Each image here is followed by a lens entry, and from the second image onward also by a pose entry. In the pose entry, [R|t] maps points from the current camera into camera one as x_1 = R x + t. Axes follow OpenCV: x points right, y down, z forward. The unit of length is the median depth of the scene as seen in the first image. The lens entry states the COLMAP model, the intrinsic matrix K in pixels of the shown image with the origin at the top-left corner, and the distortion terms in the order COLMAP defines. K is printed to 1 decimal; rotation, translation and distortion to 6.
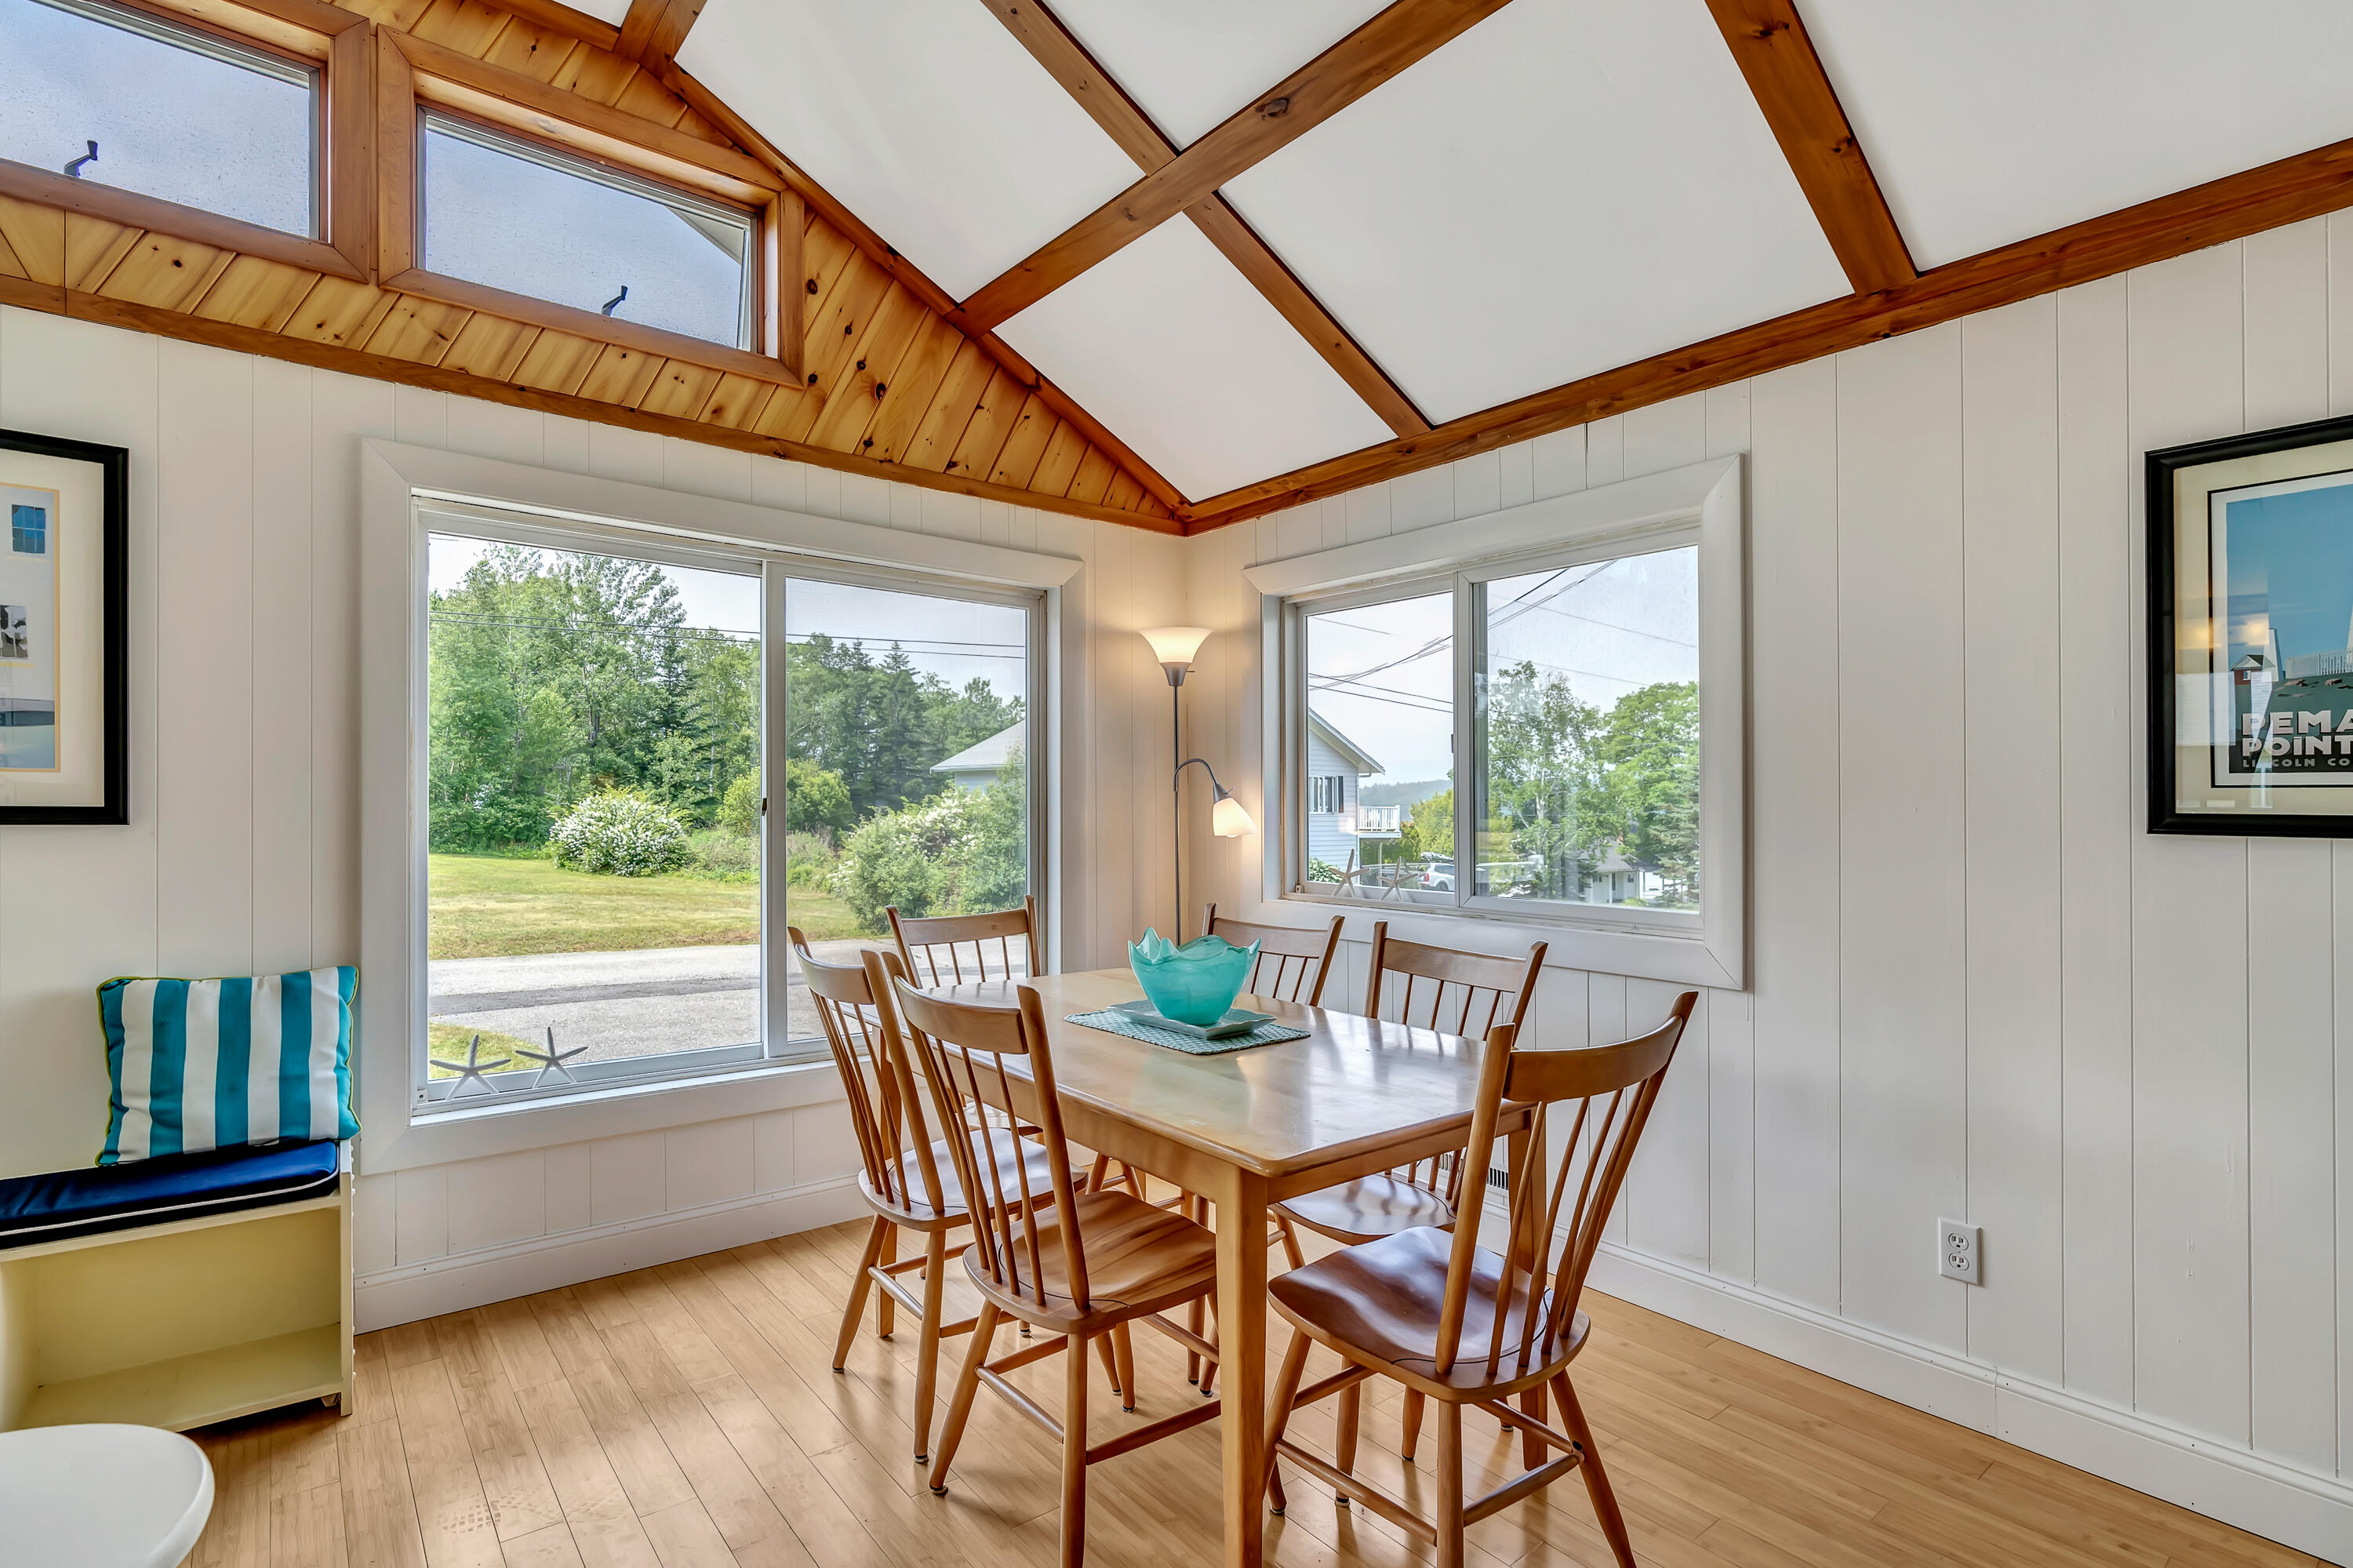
lens RADIAL K [[1134.1, 0, 1195.6], [0, 1134.1, 817.0], [0, 0, 1]] dist [-0.006512, 0.002892]
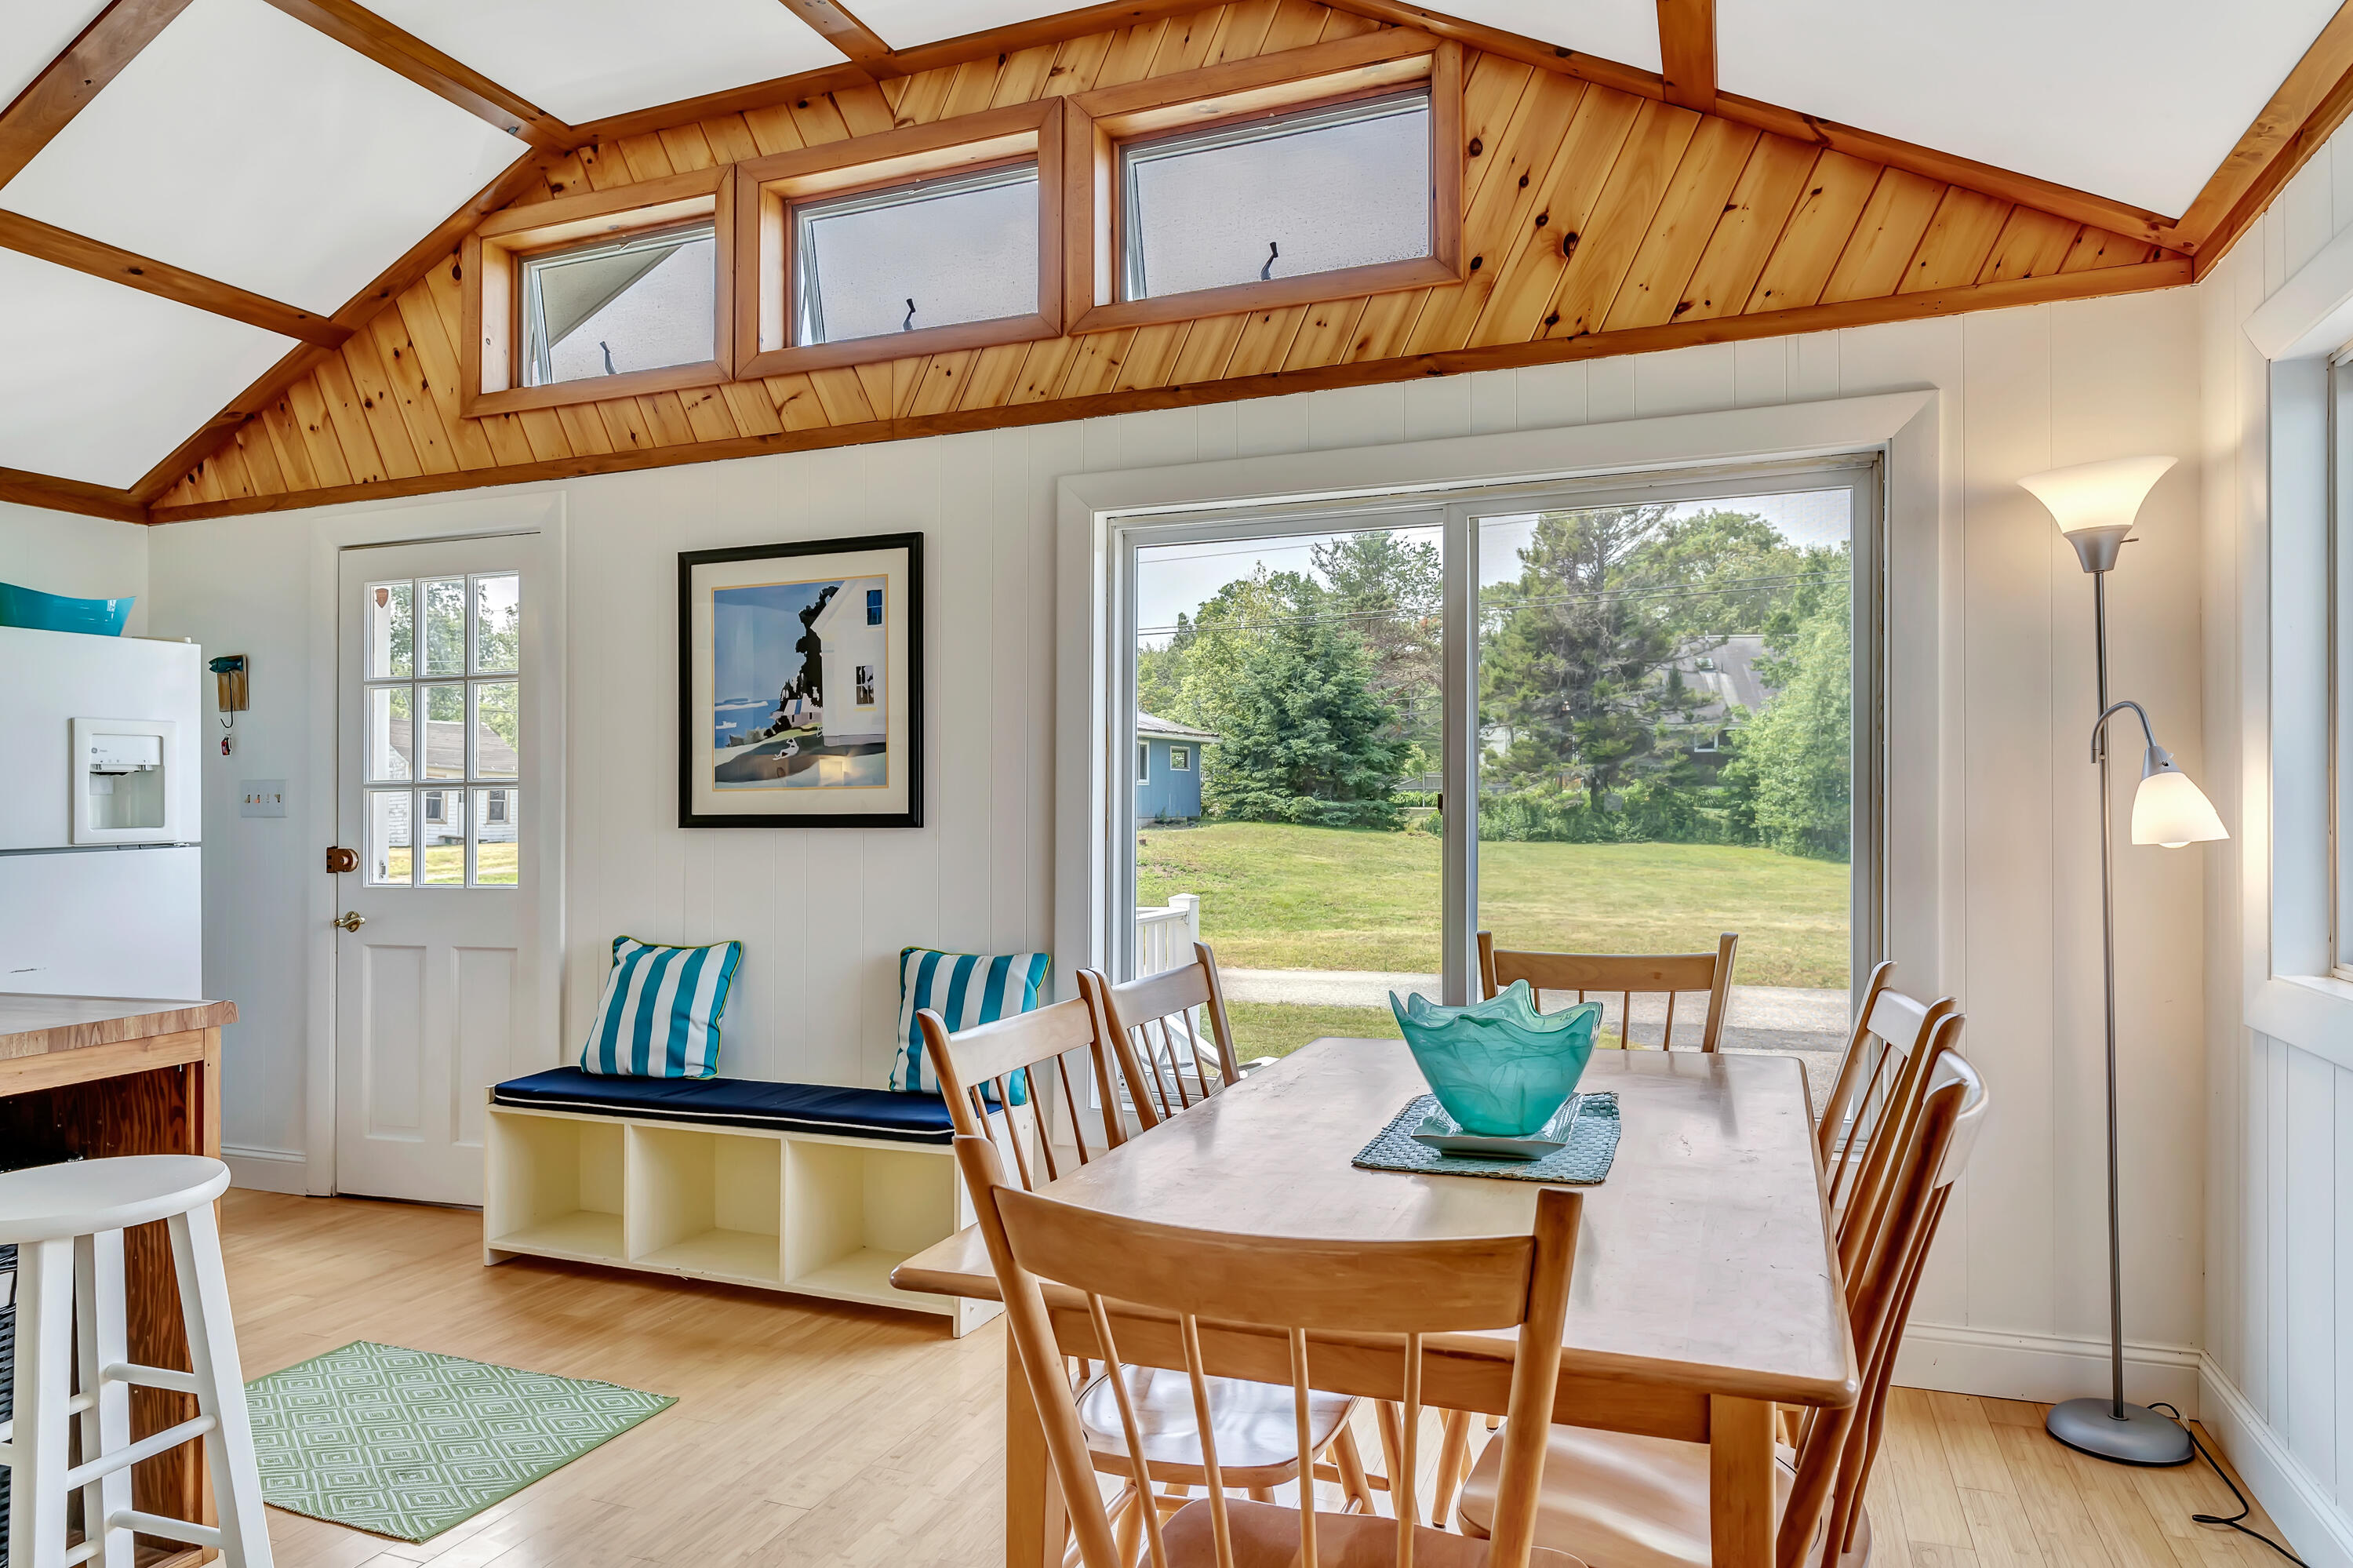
lens RADIAL K [[1482.0, 0, 1153.0], [0, 1482.0, 814.4], [0, 0, 1]] dist [0.005026, 0.000252]
pose [[0.490748, -0.010308, -0.871241, 0.449567], [0.008415, 0.999939, -0.007091, 0.004188], [0.871261, -0.003852, 0.490805, 0.289973]]
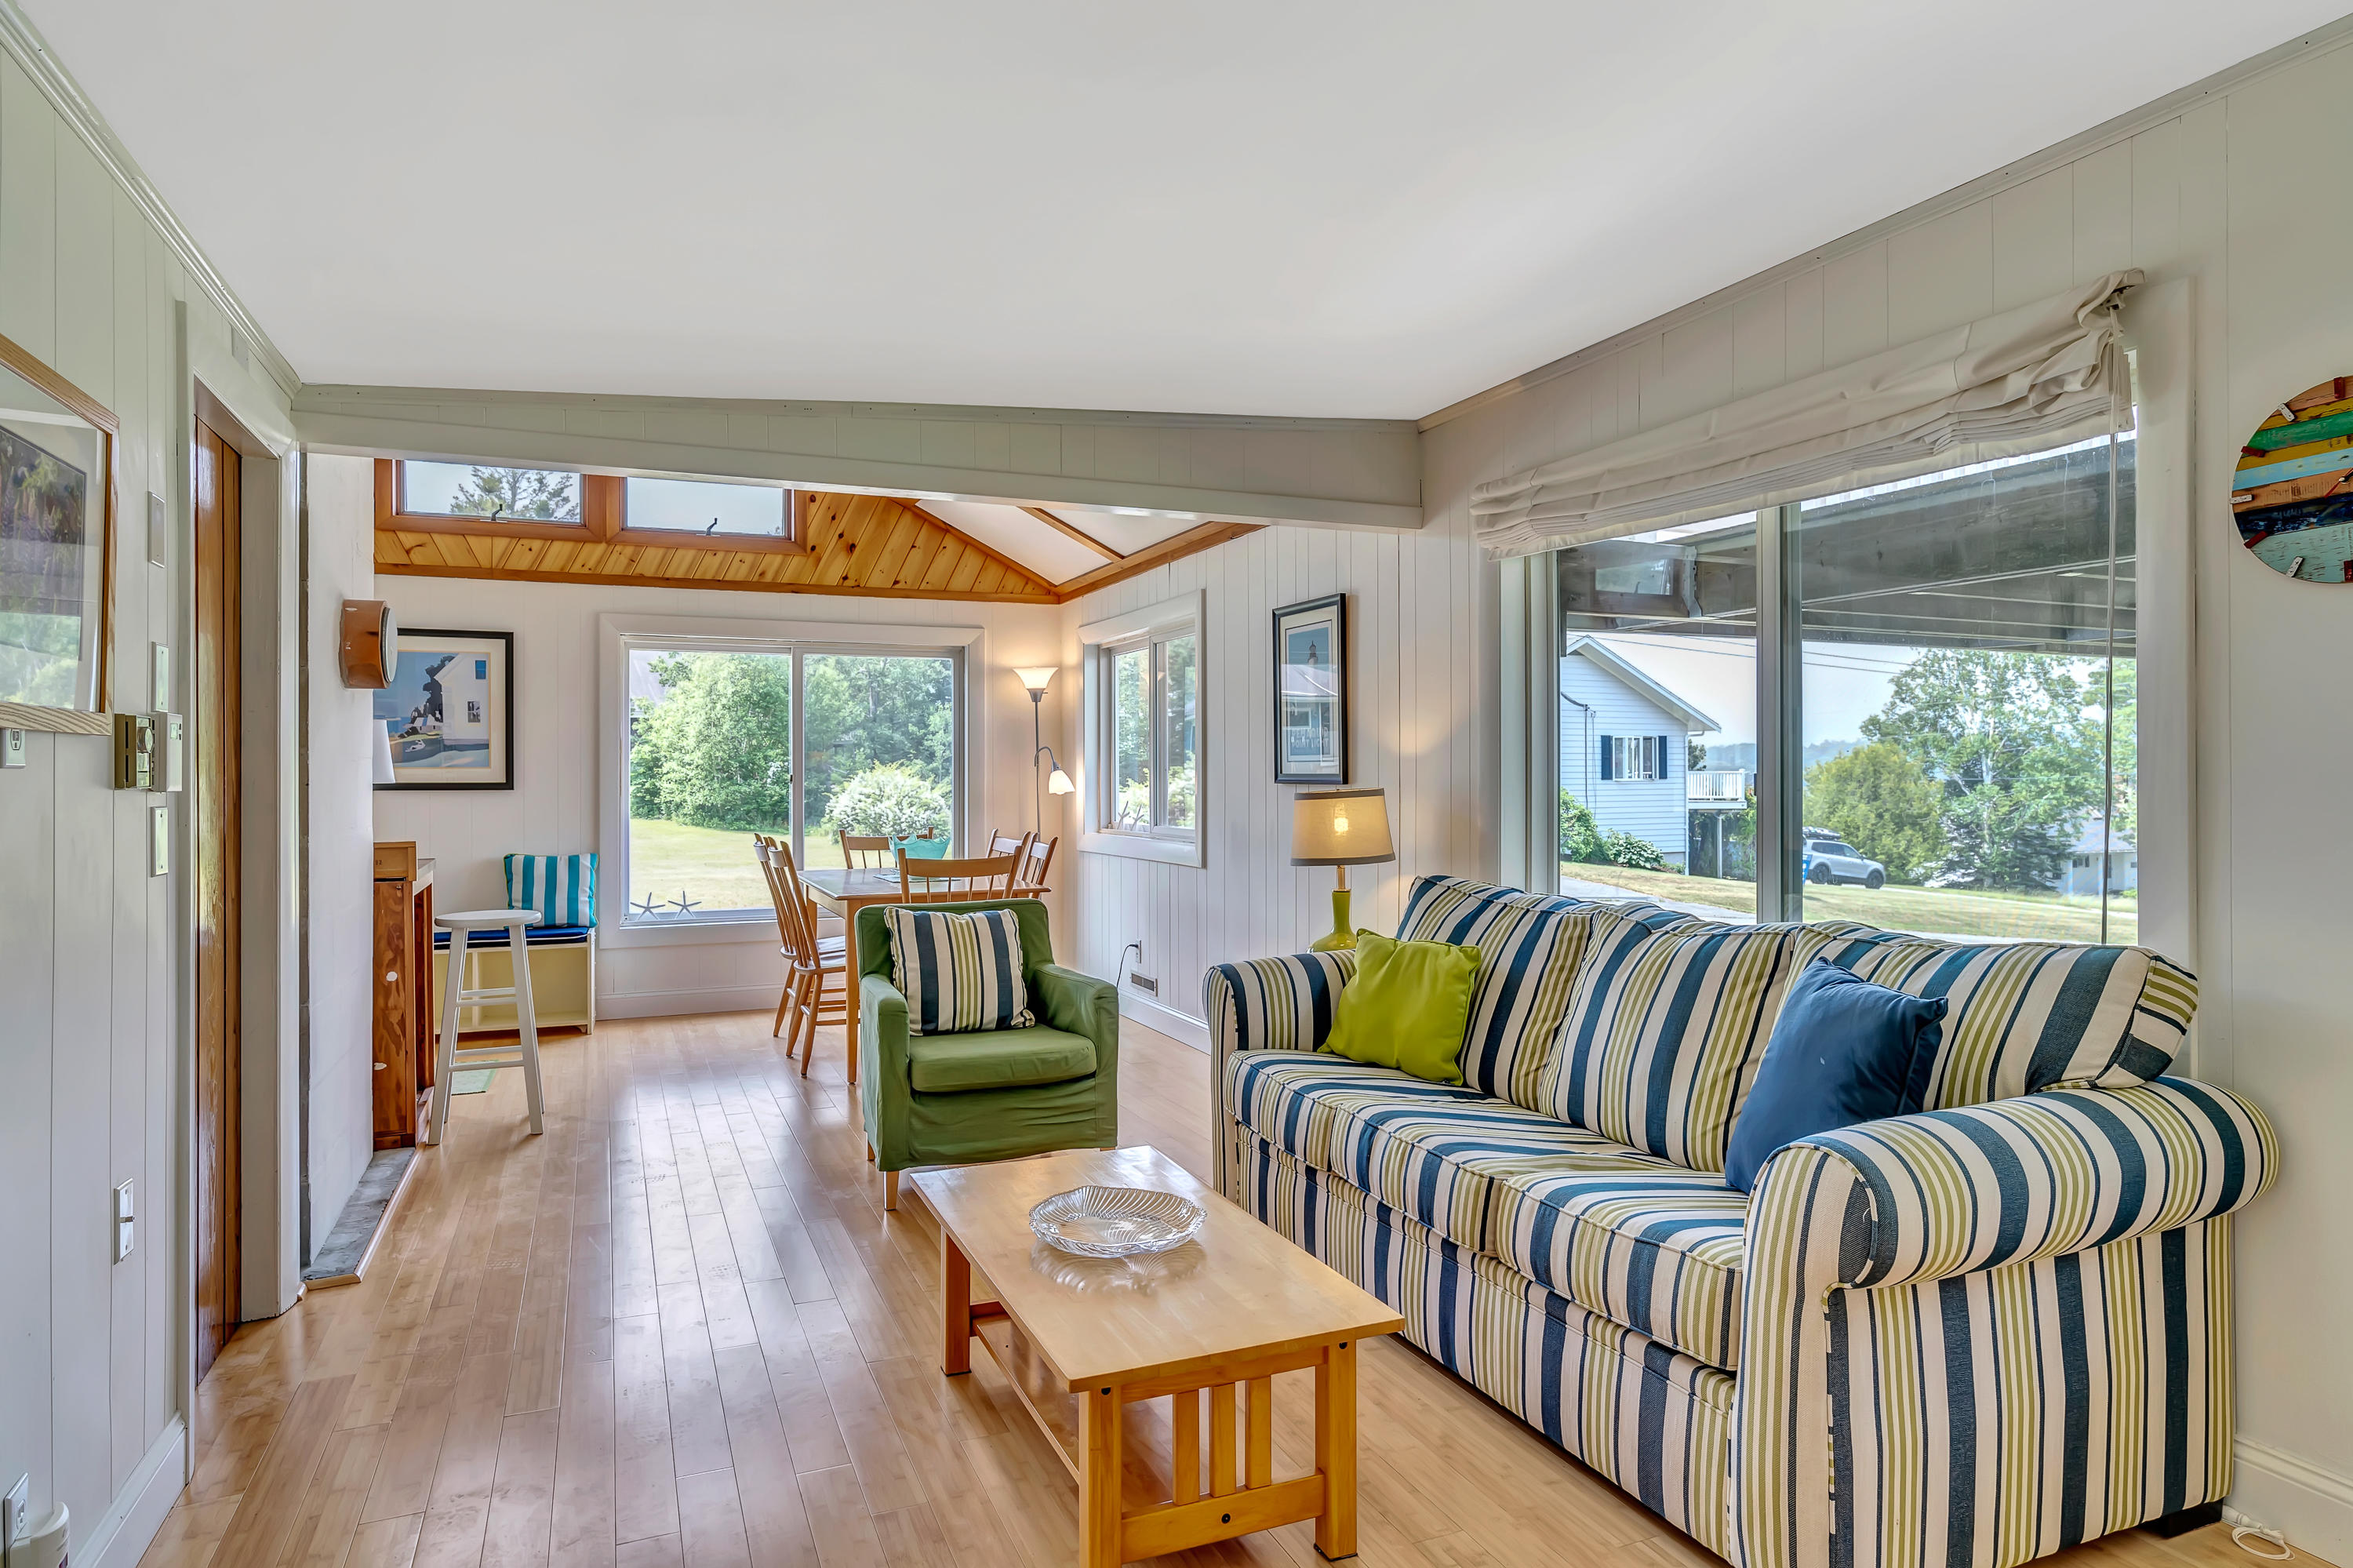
lens RADIAL K [[1354.2, 0, 1175.9], [0, 1354.2, 758.9], [0, 0, 1]] dist [-0.002573, -0.001059]
pose [[0.960623, -0.017446, -0.277306, 0.837177], [0.011205, 0.999647, -0.024076, 0.017919], [0.277628, 0.020020, 0.960480, -0.953150]]
